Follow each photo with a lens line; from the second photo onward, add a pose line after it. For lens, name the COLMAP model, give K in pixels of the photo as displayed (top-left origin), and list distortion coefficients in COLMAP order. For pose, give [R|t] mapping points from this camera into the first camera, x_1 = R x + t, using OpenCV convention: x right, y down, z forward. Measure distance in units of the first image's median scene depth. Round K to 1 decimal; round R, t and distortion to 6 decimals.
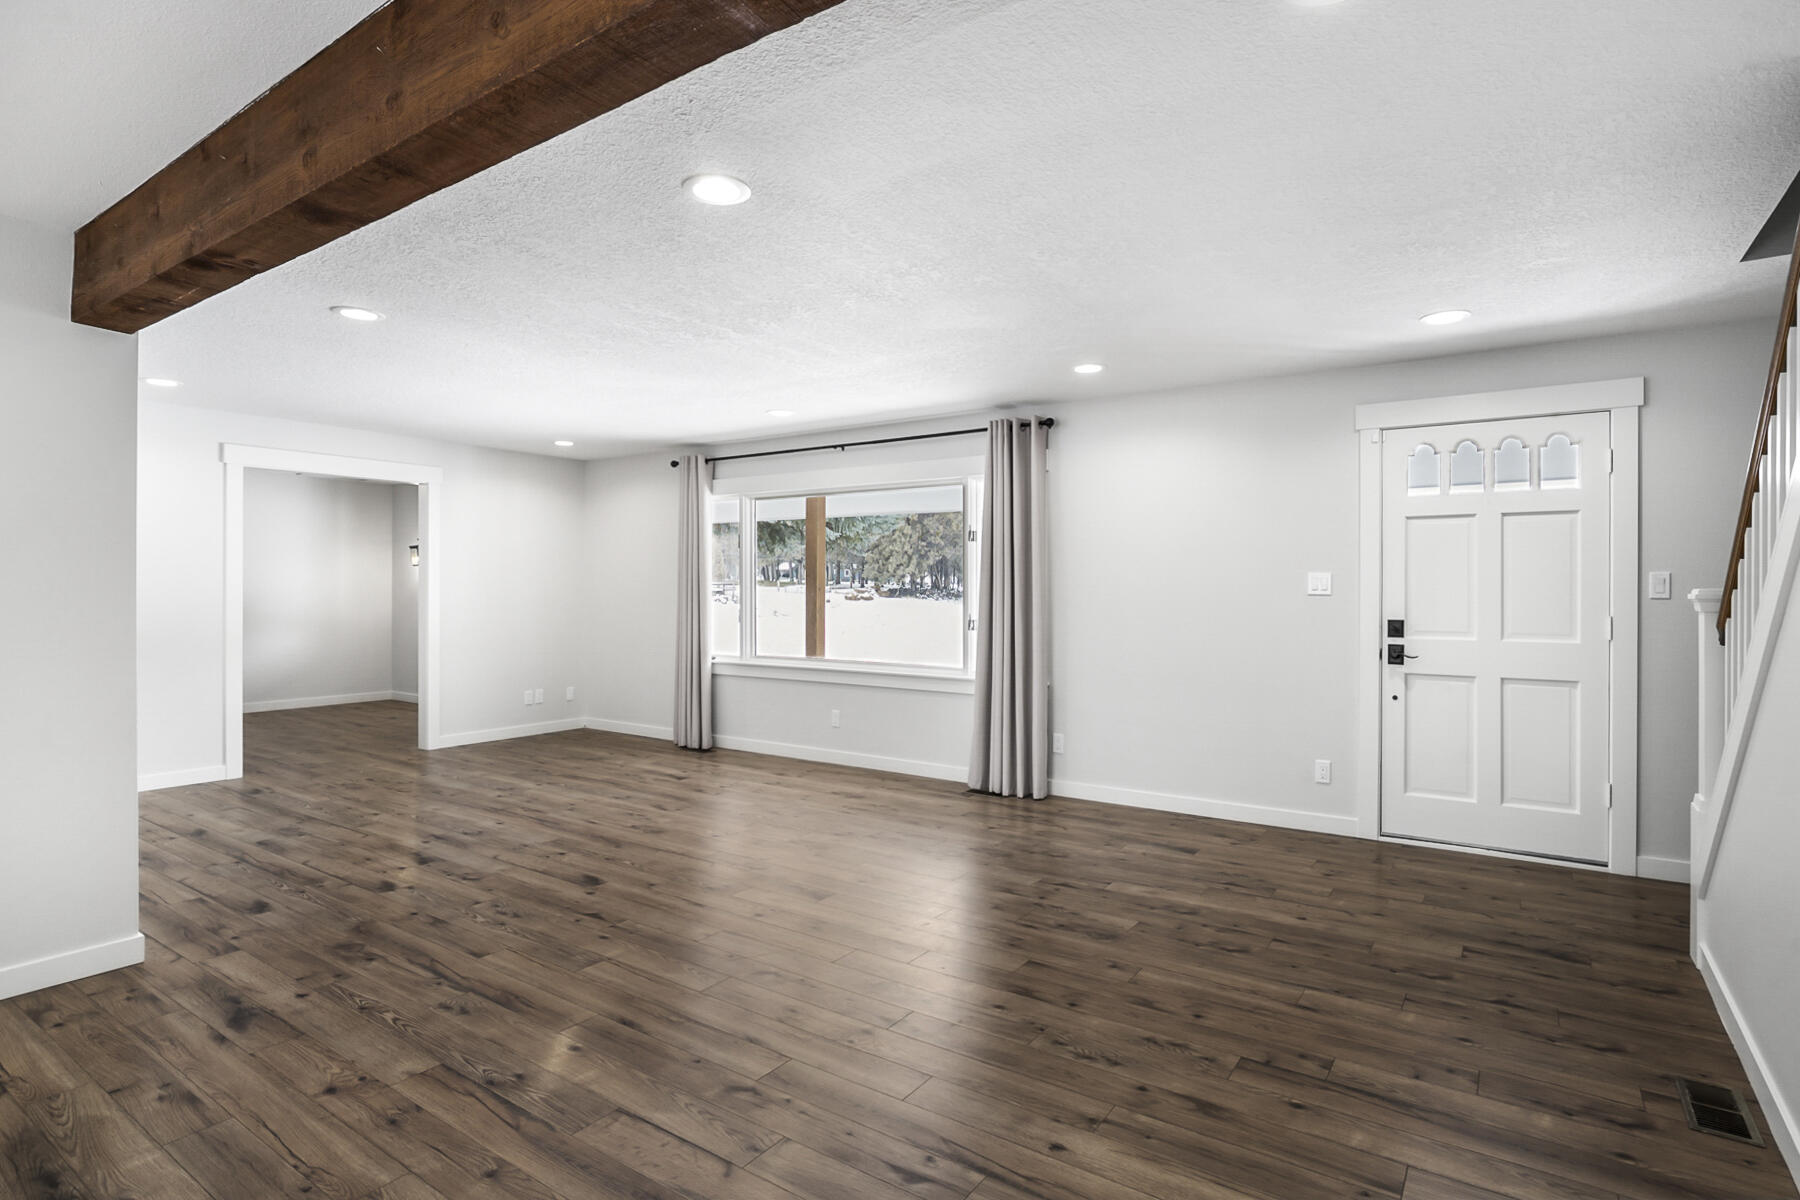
lens RADIAL K [[915.0, 0, 890.6], [0, 915.0, 587.1], [0, 0, 1]] dist [-0.016622, 0.005020]
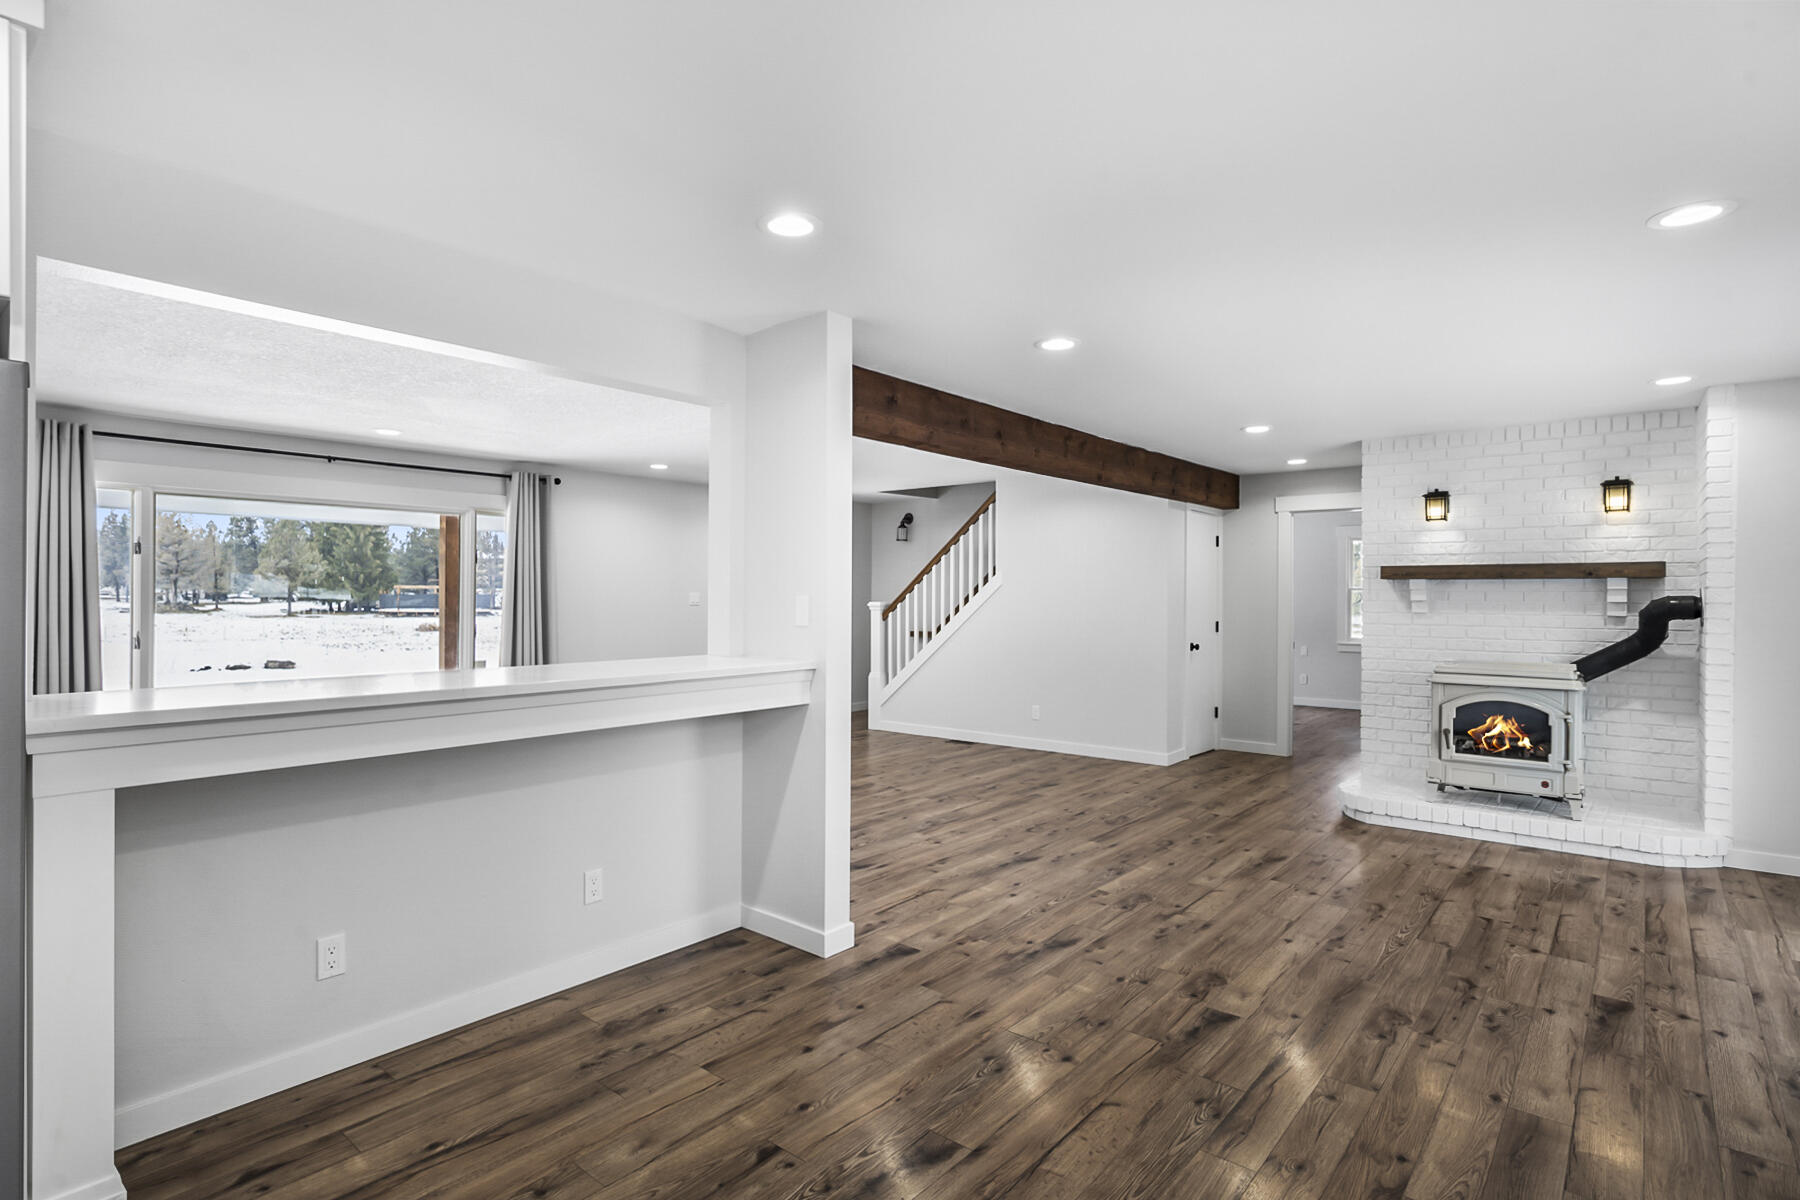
lens RADIAL K [[915.0, 0, 871.4], [0, 915.0, 566.6], [0, 0, 1]] dist [-0.016622, 0.005020]
pose [[0.115337, 0.028560, 0.992916, -1.767621], [-0.007828, 0.999582, -0.027842, -0.029515], [-0.993296, -0.004561, 0.115512, 0.563429]]
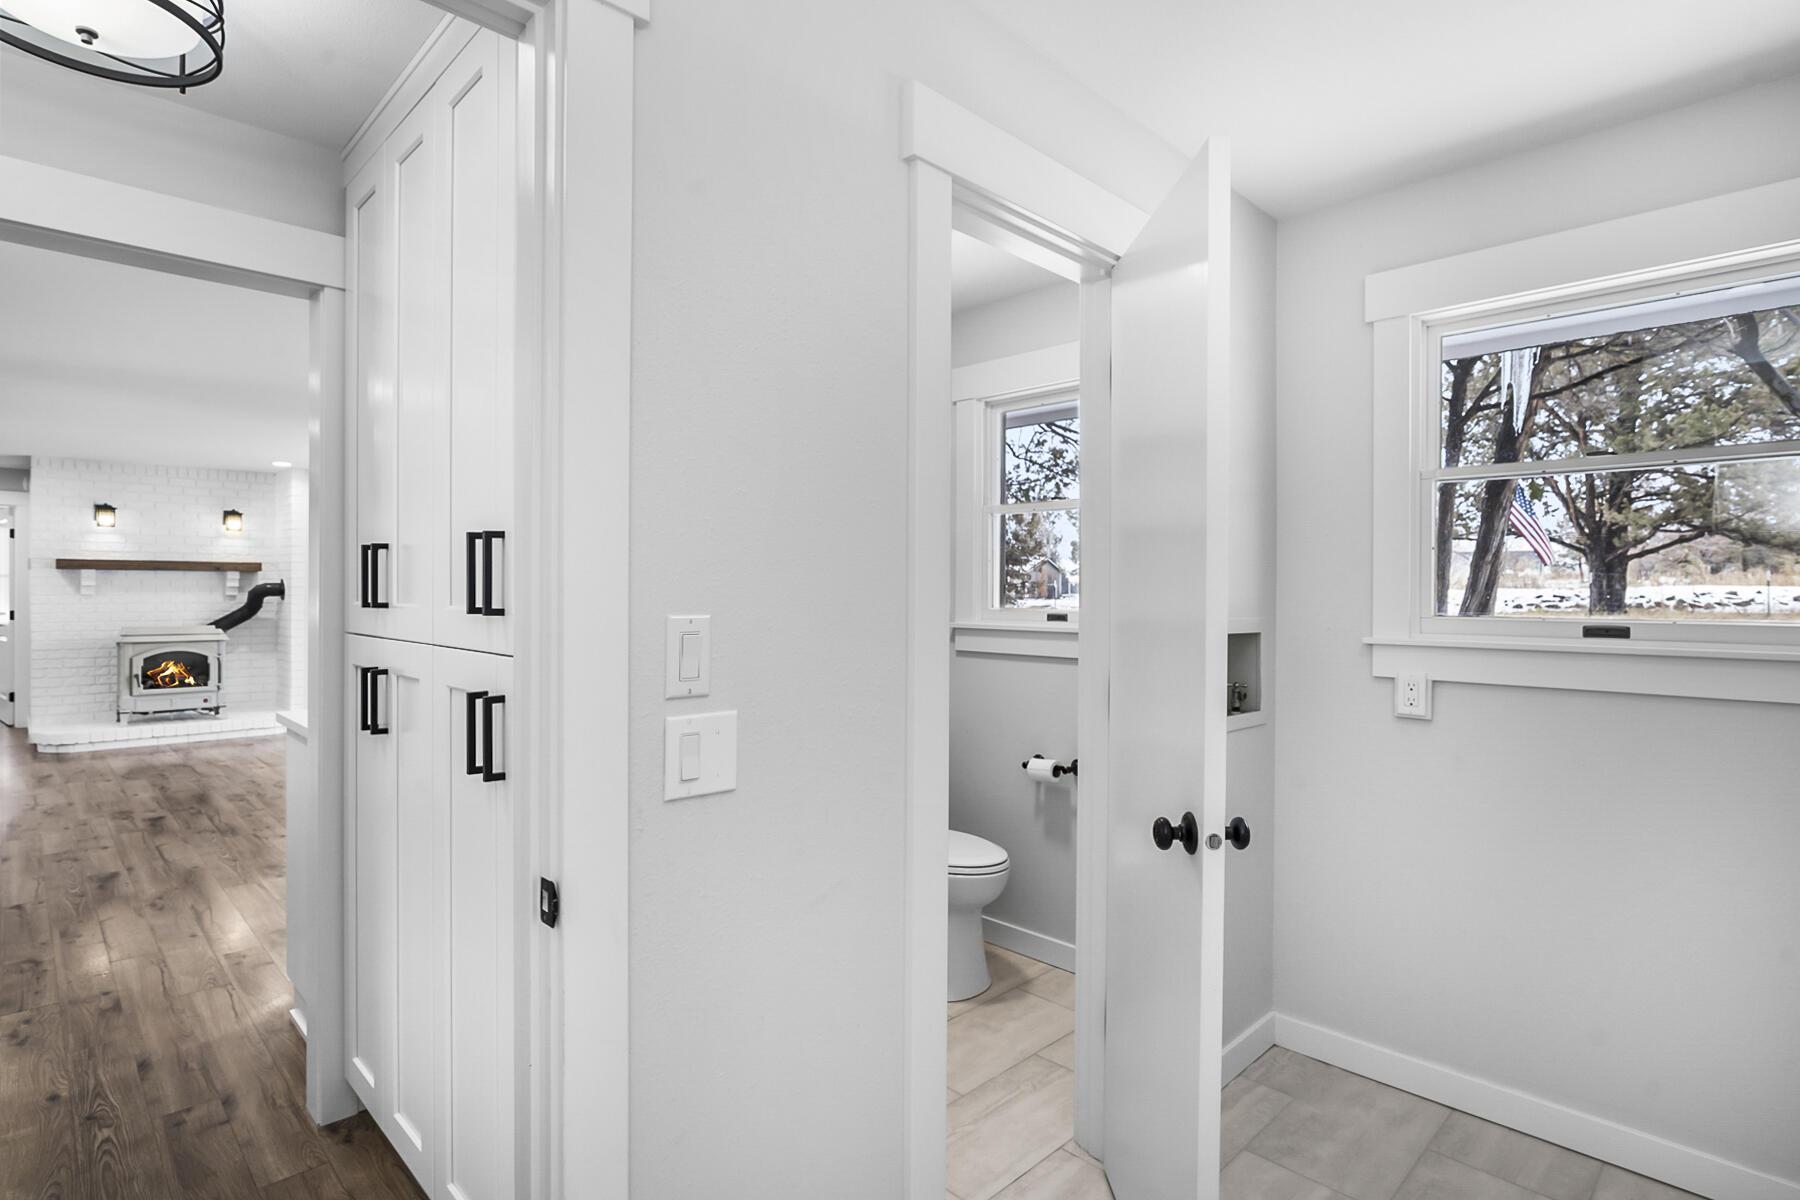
lens RADIAL K [[915.0, 0, 918.2], [0, 915.0, 600.5], [0, 0, 1]] dist [-0.016622, 0.005020]
pose [[-0.985085, -0.009257, 0.171822, -2.332204], [-0.007949, 0.999934, 0.008295, -0.019806], [-0.171887, 0.006805, -0.985093, 1.538727]]
